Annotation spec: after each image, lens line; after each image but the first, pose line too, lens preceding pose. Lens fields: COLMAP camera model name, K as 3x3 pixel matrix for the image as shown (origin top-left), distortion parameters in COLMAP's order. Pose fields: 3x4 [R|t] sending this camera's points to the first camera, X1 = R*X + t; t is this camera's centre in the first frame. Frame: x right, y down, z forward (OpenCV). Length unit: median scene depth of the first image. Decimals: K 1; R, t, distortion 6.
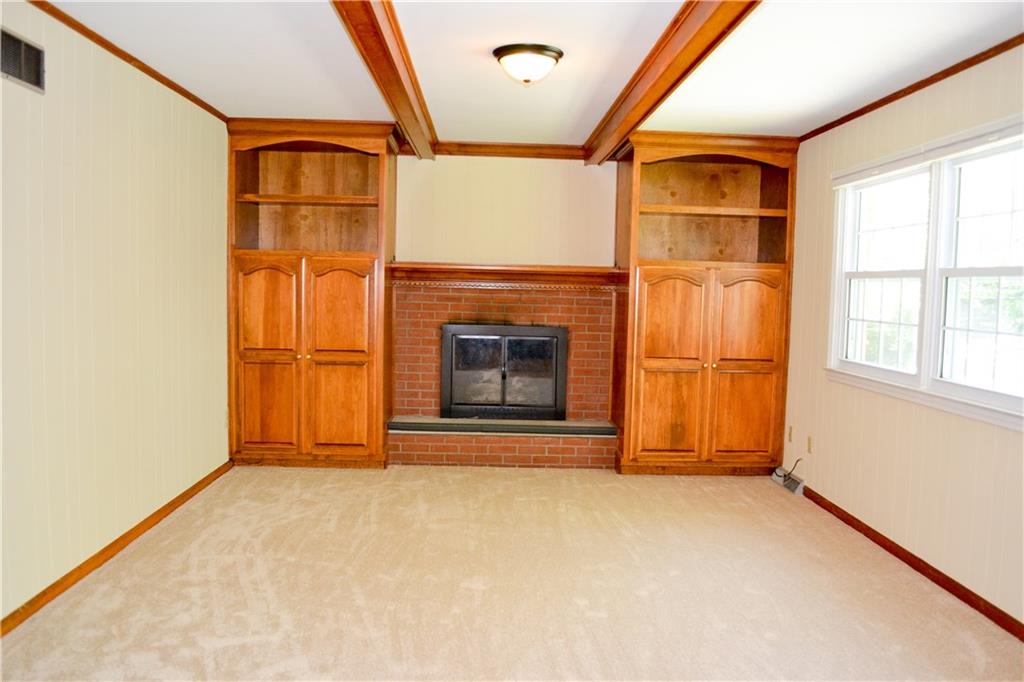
lens RADIAL K [[820.5, 0, 512.0], [0, 820.5, 341.0], [0, 0, 1]] dist [-0.086239, 0.013762]
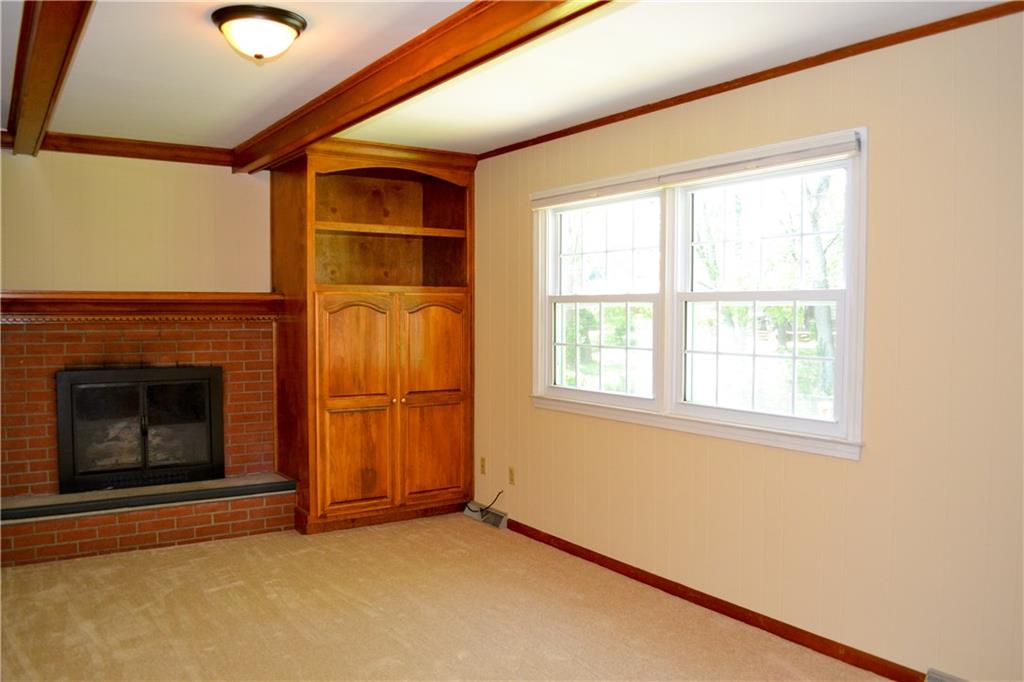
lens RADIAL K [[820.5, 0, 512.0], [0, 820.5, 341.0], [0, 0, 1]] dist [-0.086239, 0.013762]
pose [[0.848862, -0.042477, 0.526905, -0.126199], [0.053993, 0.998520, -0.006487, -0.023120], [-0.525850, 0.033956, 0.849899, 0.158629]]
